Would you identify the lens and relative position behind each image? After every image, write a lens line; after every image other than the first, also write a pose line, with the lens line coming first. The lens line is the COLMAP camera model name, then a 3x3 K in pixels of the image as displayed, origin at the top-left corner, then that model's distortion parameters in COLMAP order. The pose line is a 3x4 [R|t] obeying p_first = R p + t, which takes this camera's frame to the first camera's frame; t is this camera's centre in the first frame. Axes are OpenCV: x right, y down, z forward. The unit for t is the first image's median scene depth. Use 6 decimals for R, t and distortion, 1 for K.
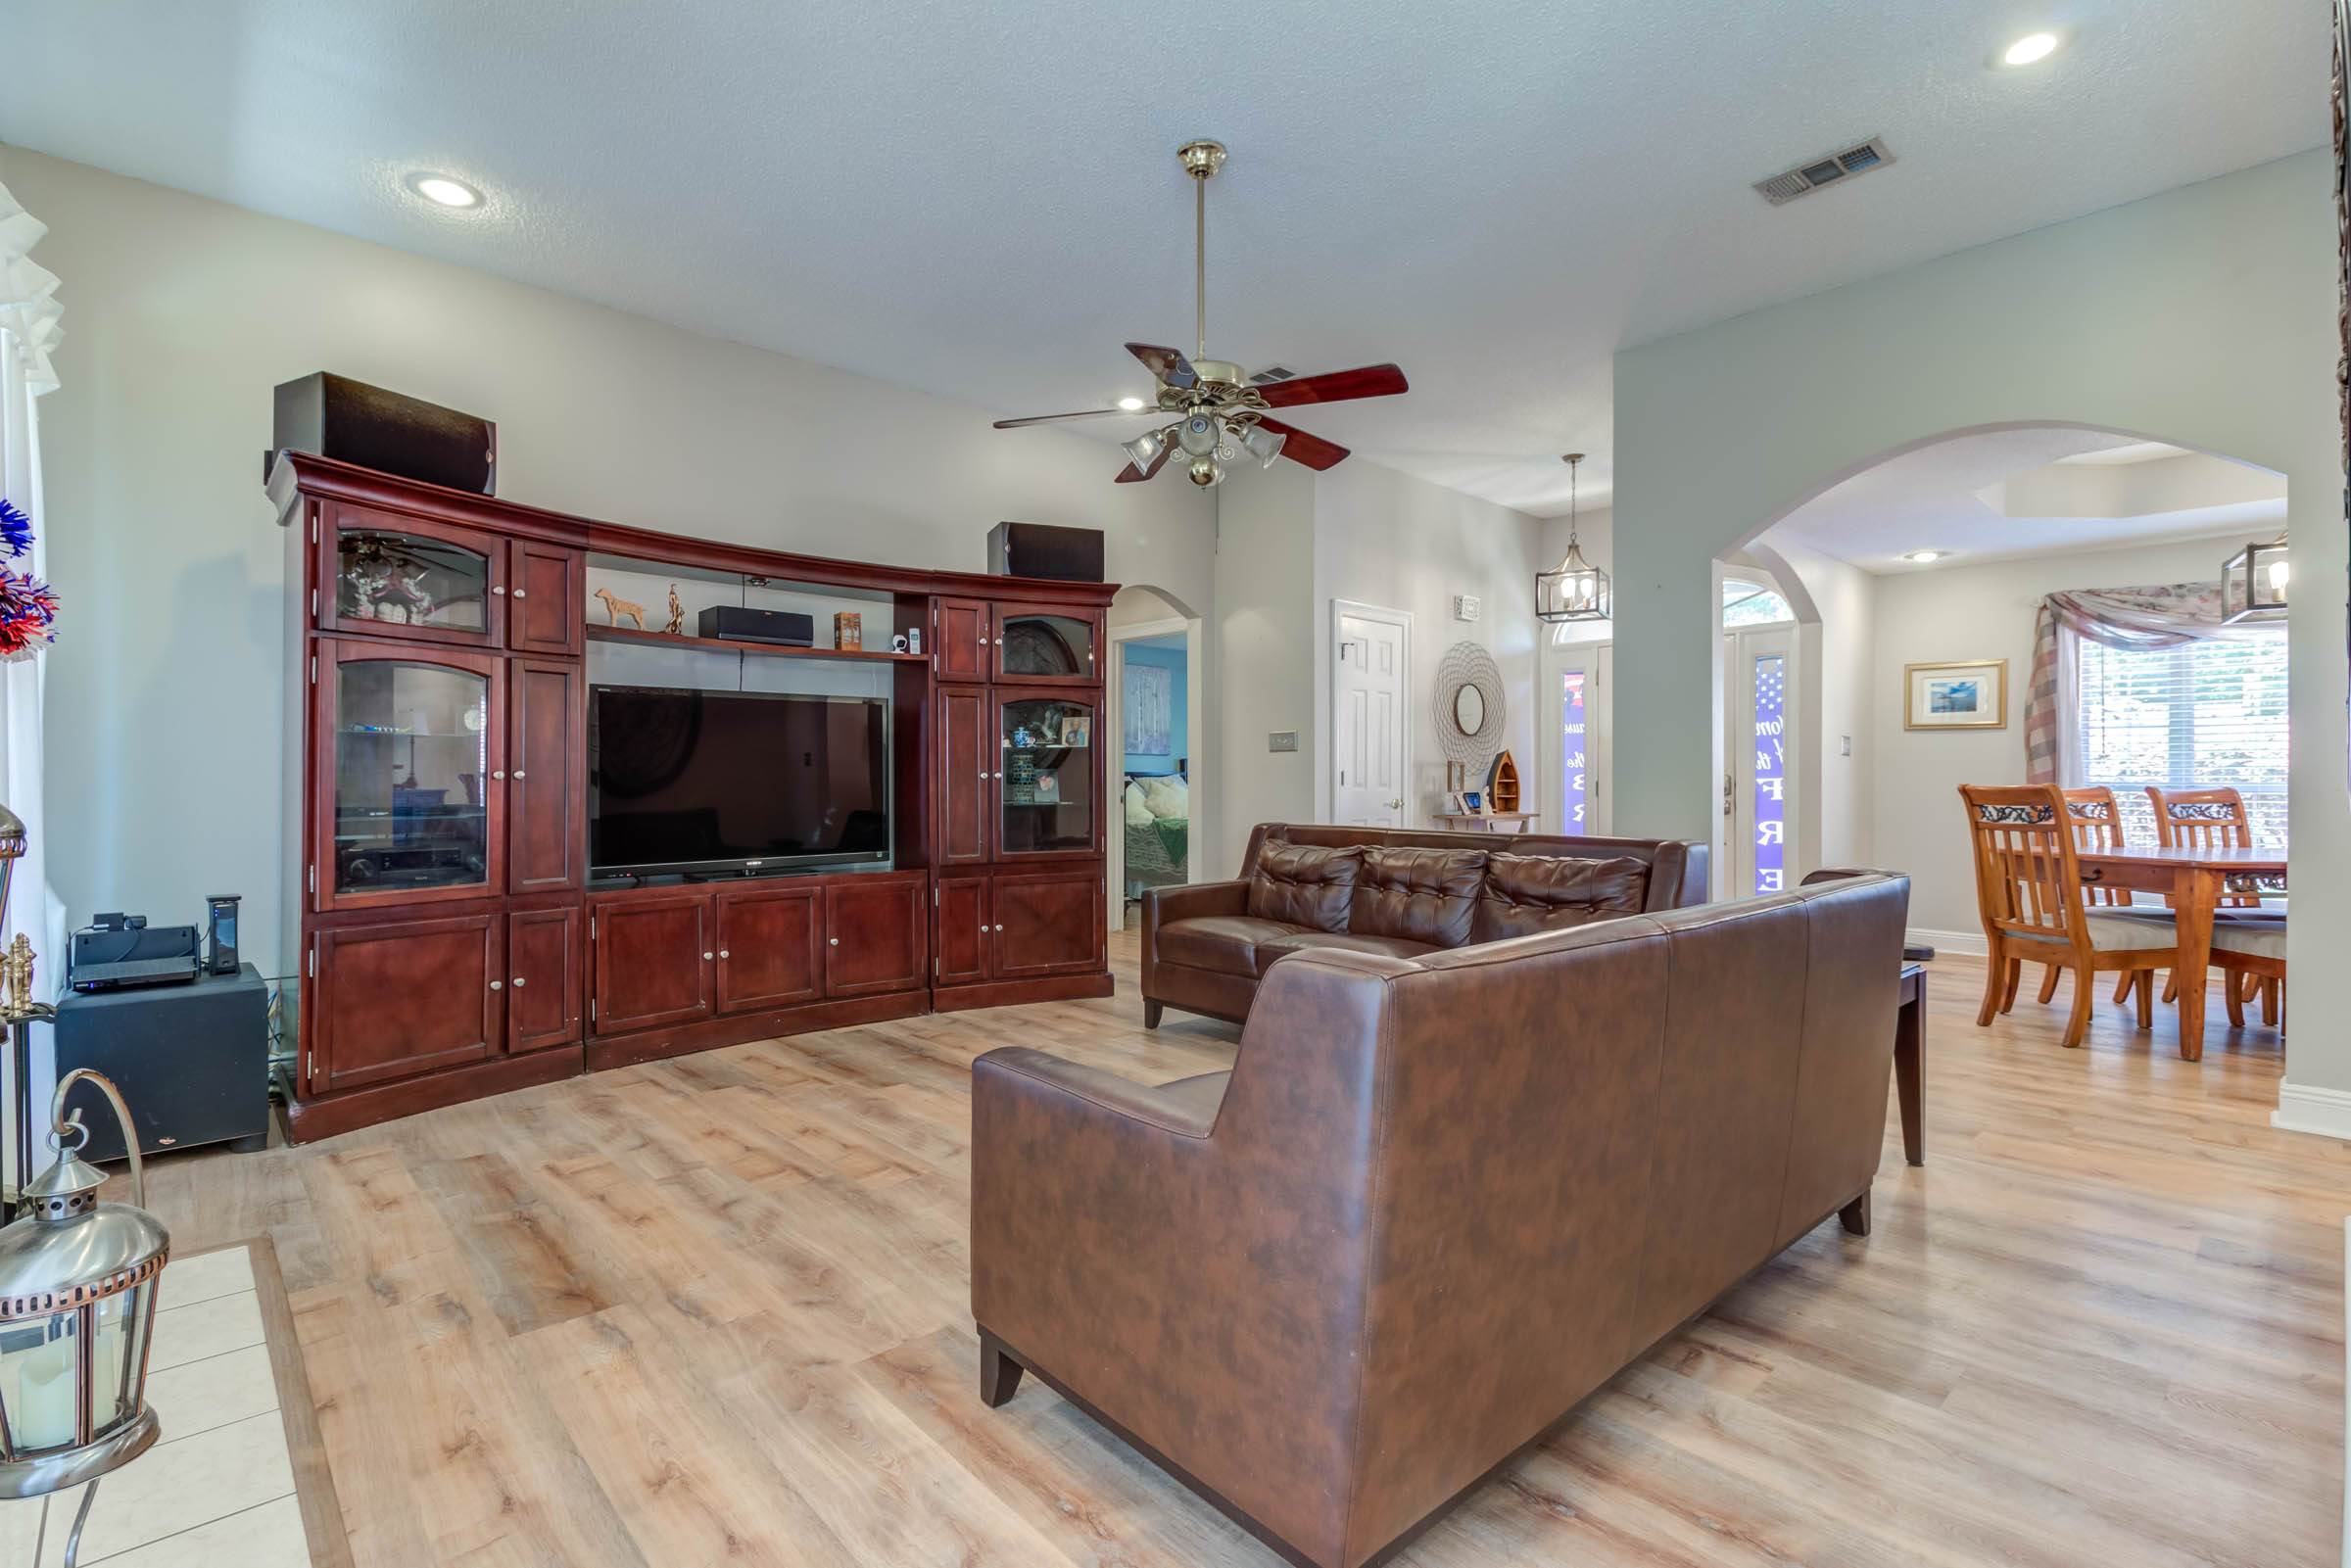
lens RADIAL K [[1086.1, 0, 1151.9], [0, 1086.1, 777.1], [0, 0, 1]] dist [0.010958, -0.009888]
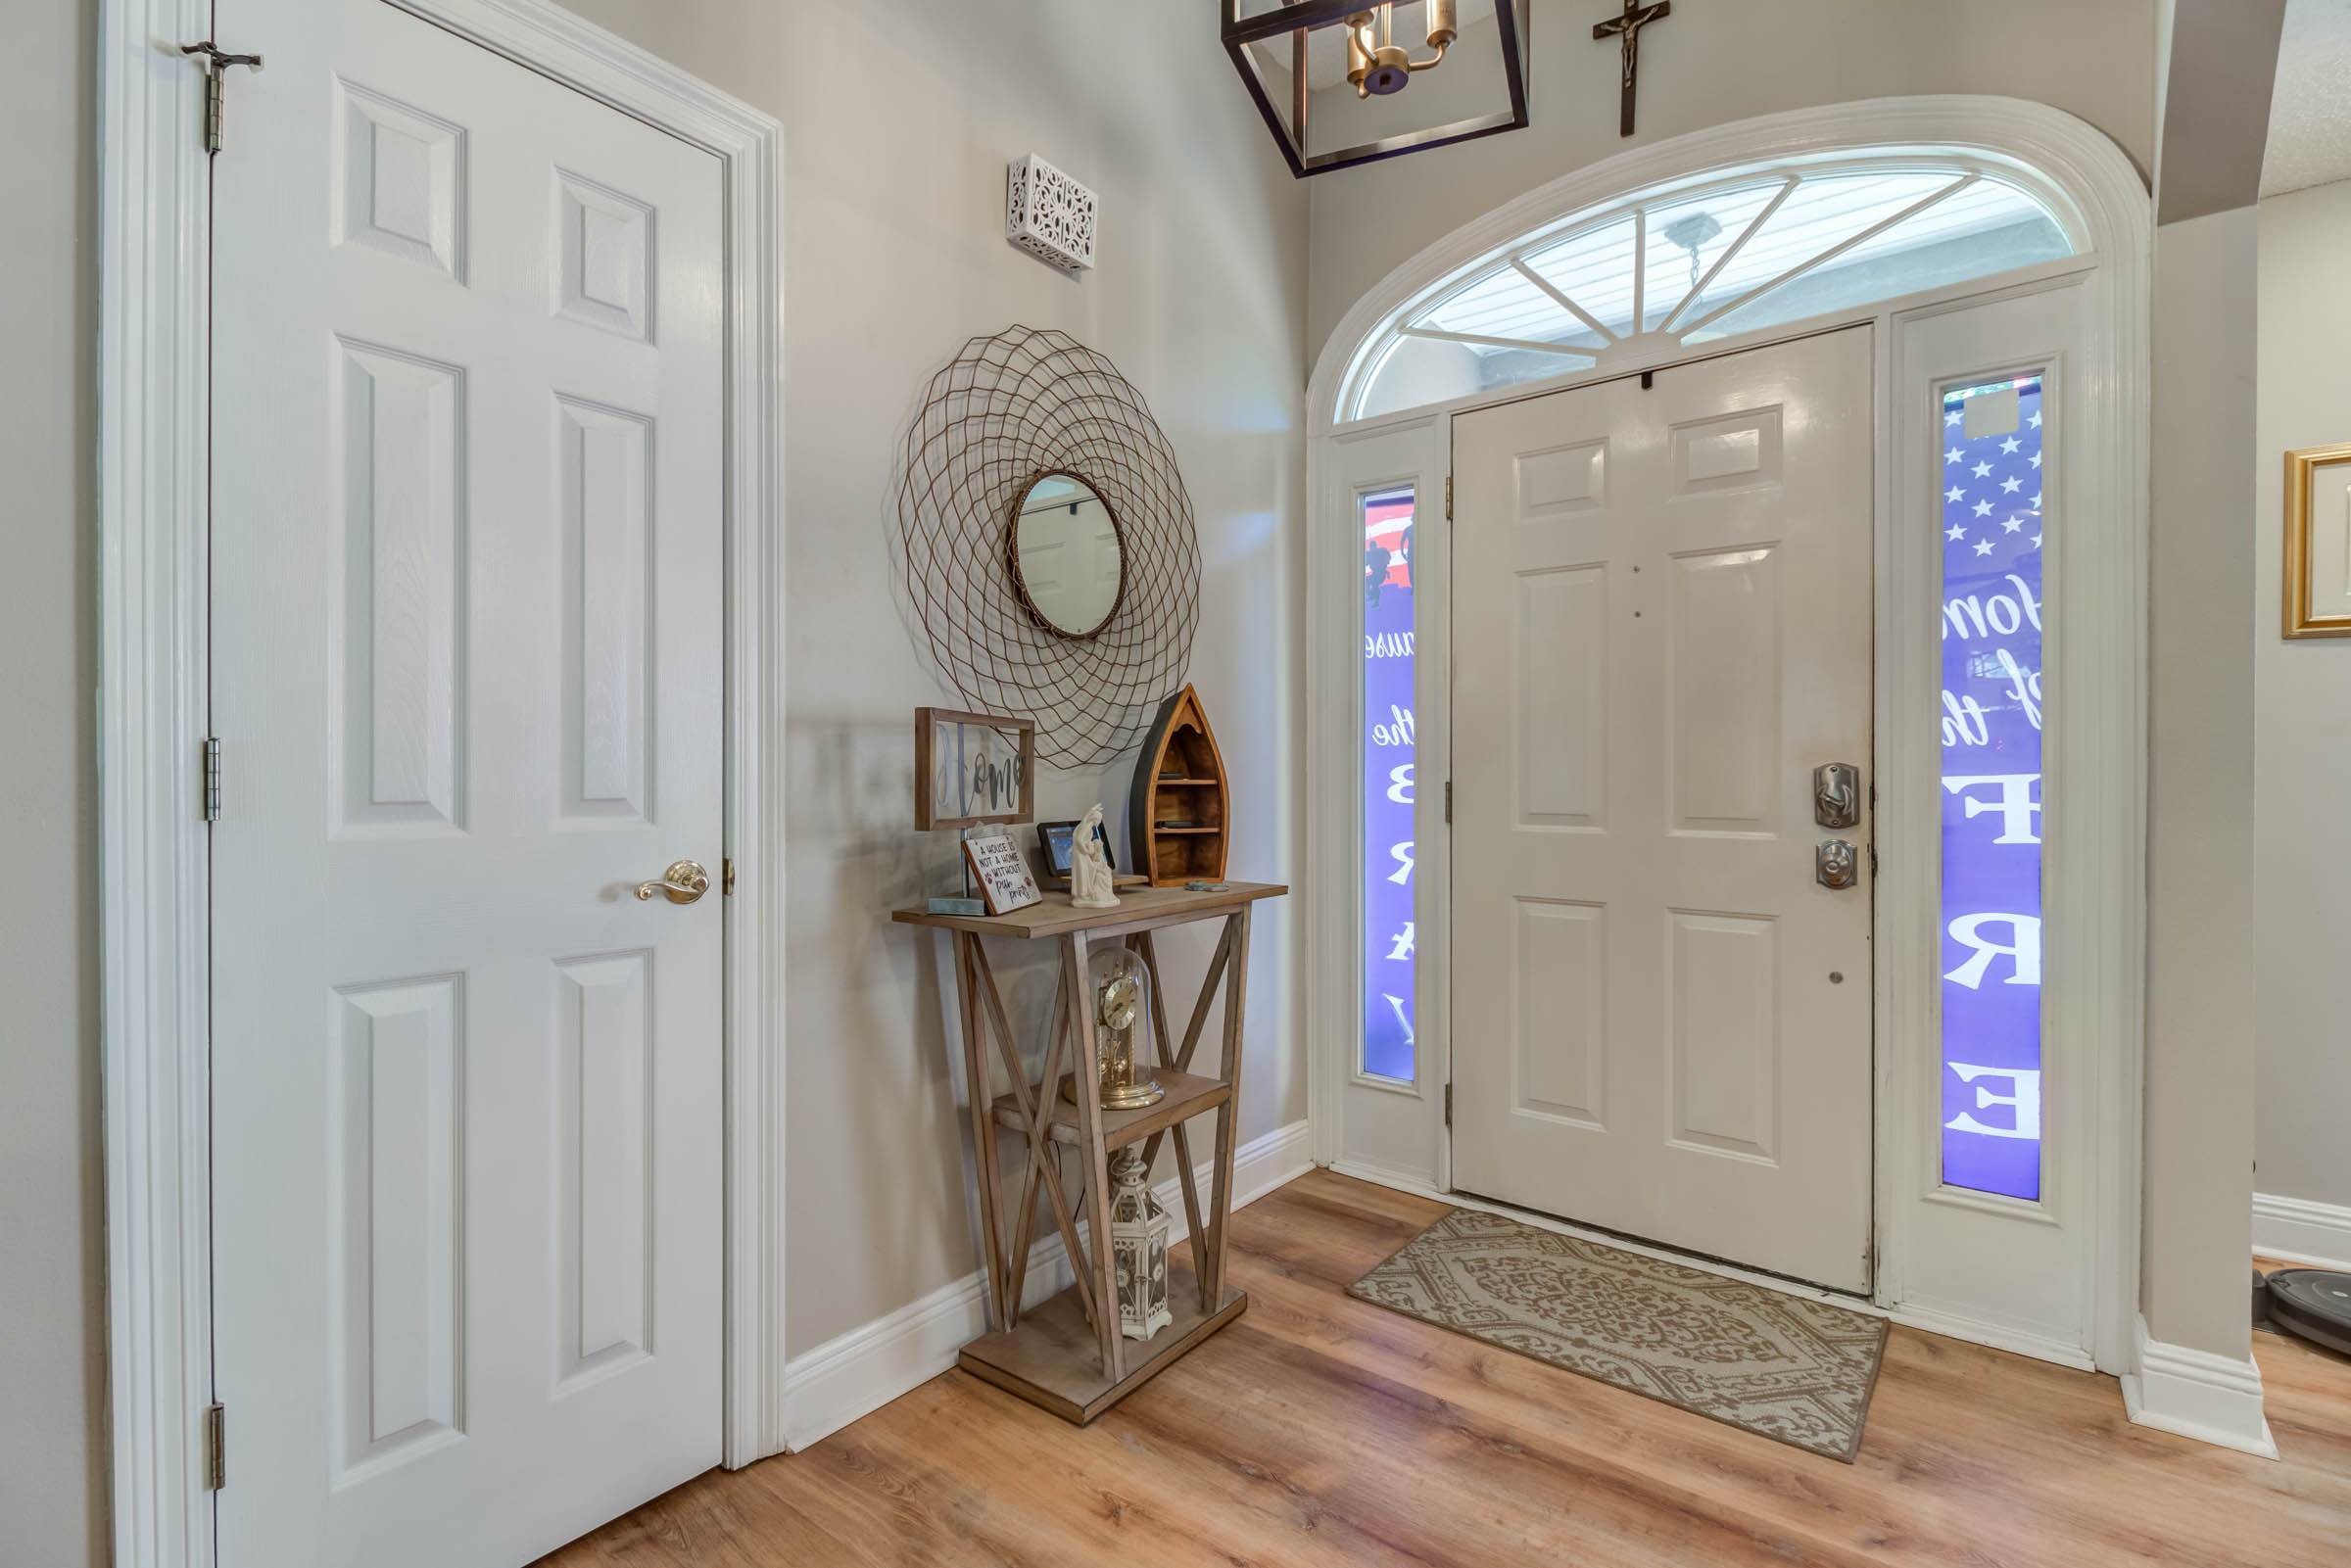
lens RADIAL K [[1115.4, 0, 1139.2], [0, 1115.4, 772.7], [0, 0, 1]] dist [0.015238, 0.000328]
pose [[0.989542, 0.001695, 0.144232, 0.272277], [-0.000800, 0.999980, -0.006262, 0.002739], [-0.144239, 0.006081, 0.989524, 0.695356]]
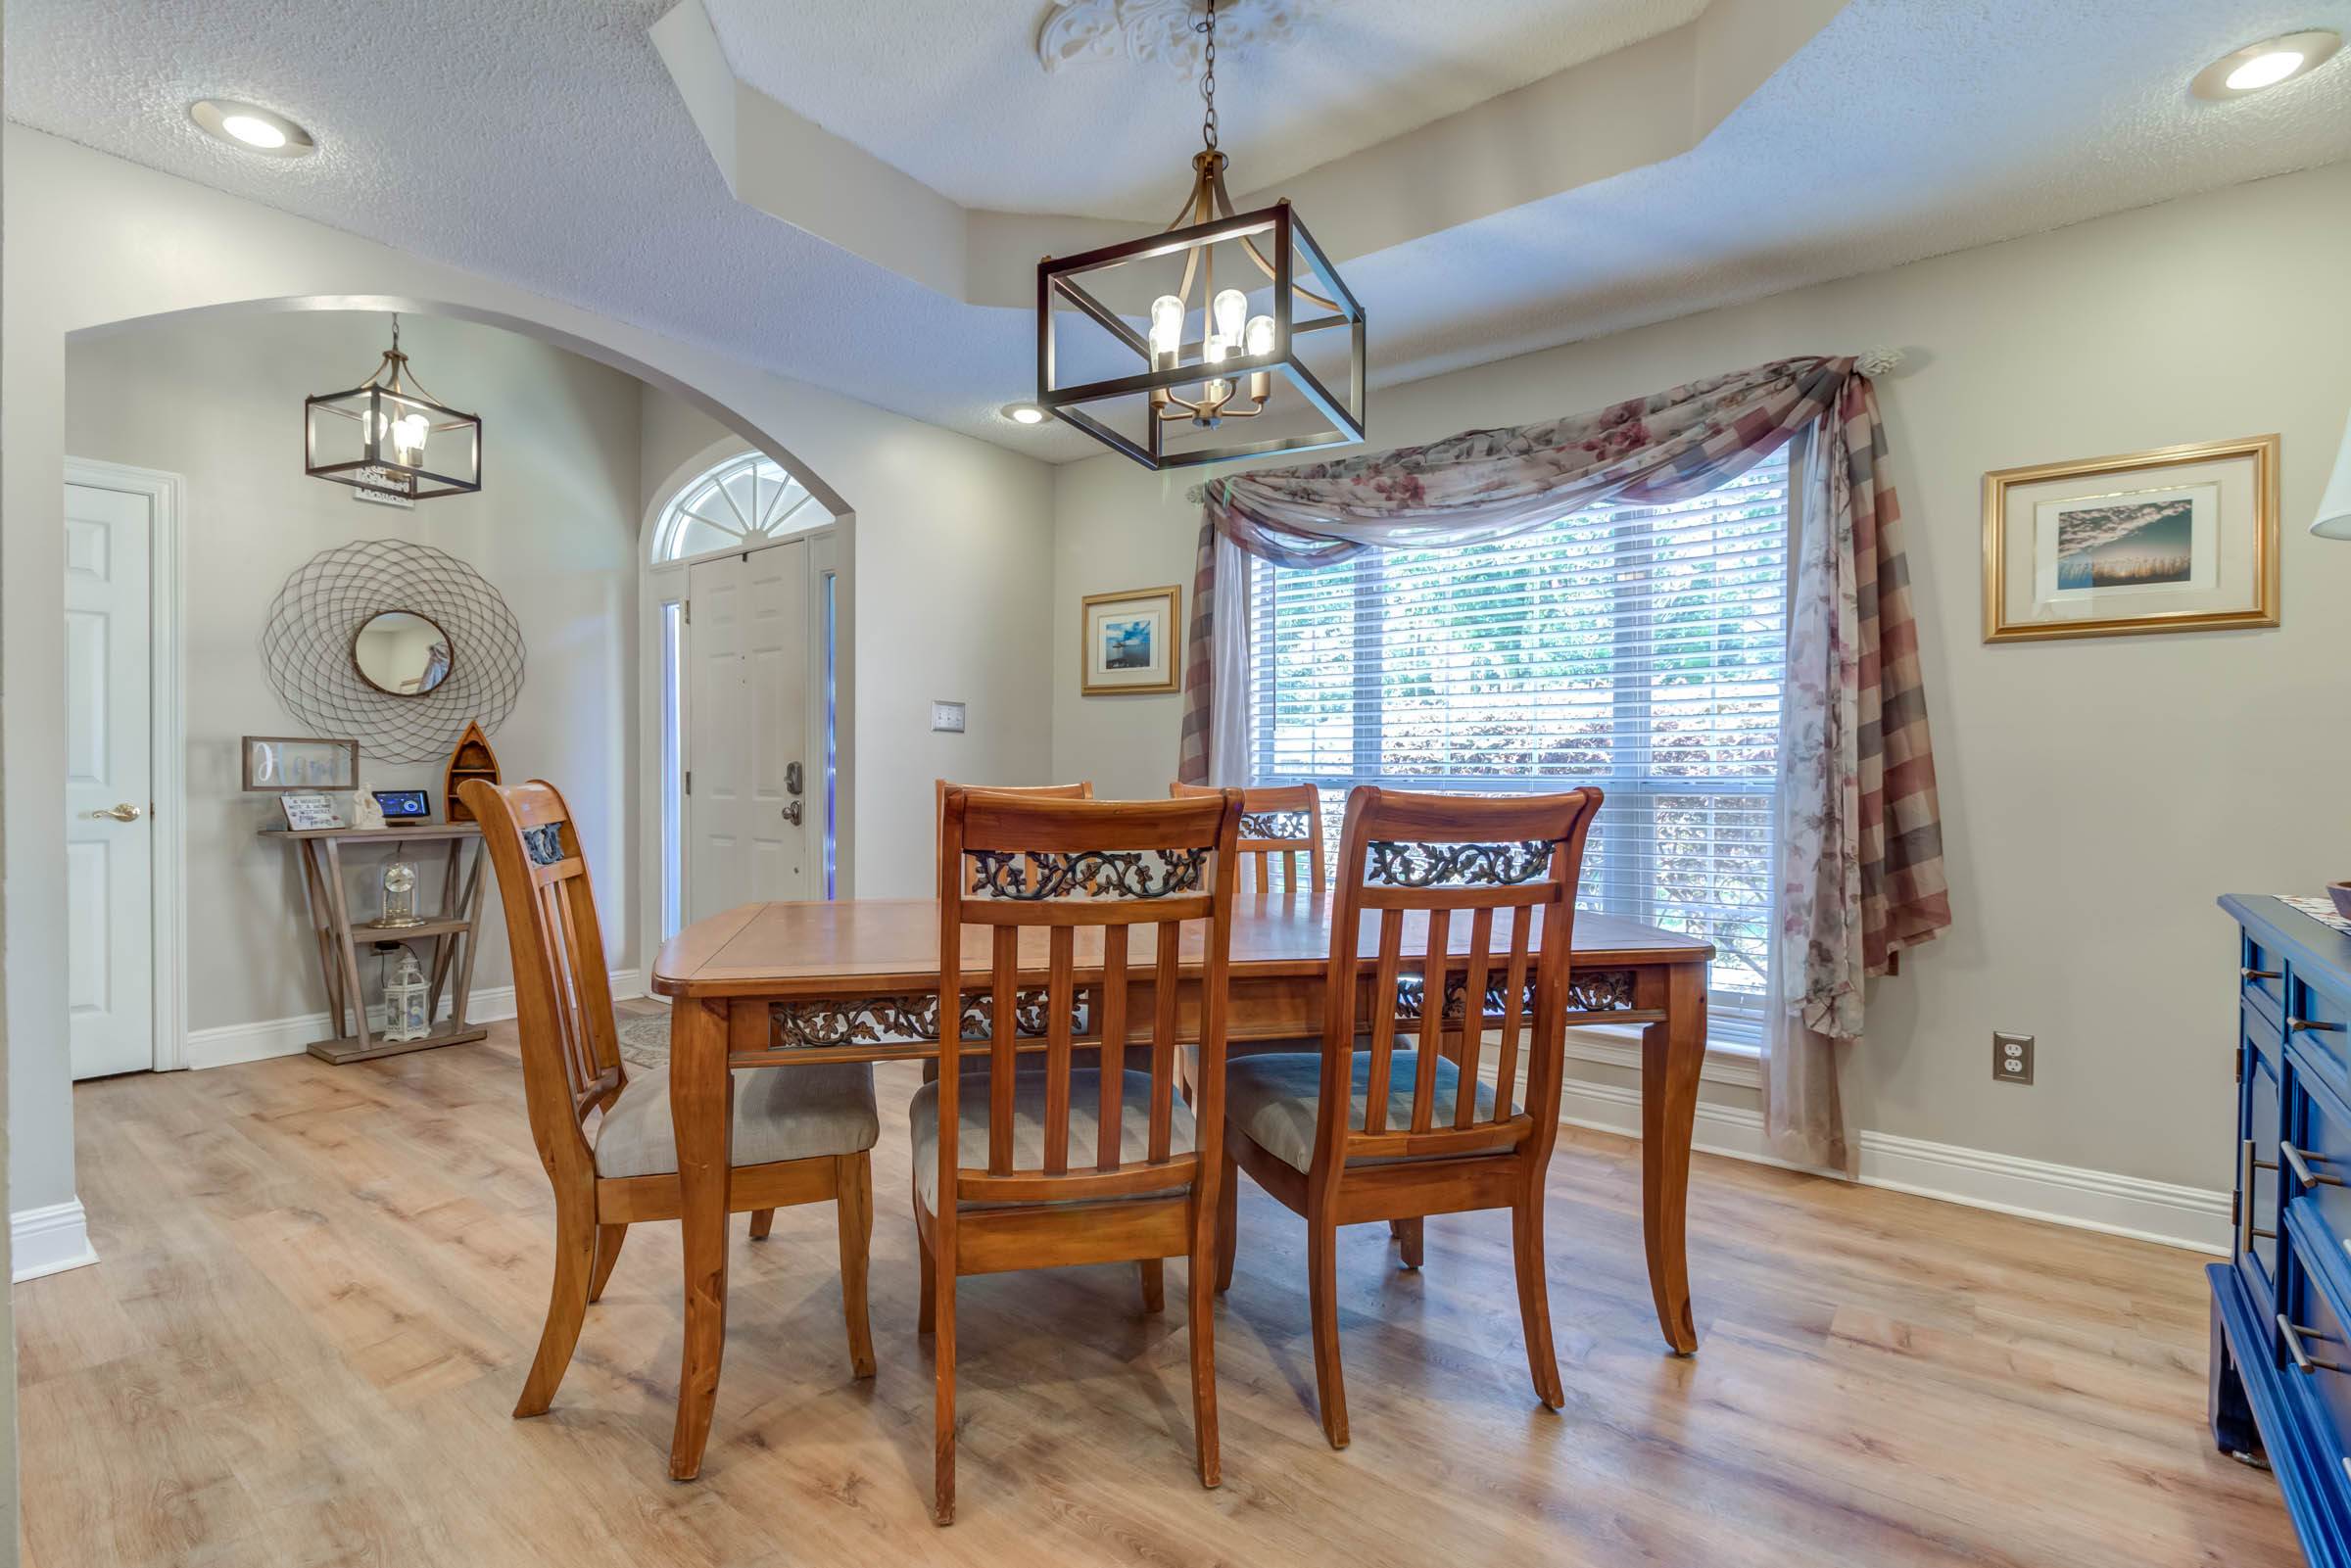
lens RADIAL K [[1107.9, 0, 1182.6], [0, 1107.9, 780.2], [0, 0, 1]] dist [0.000202, -0.012809]
pose [[0.982735, -0.001316, 0.185013, 0.624925], [0.001948, 0.999993, -0.003233, 0.011782], [-0.185008, 0.003538, 0.982731, 0.316830]]
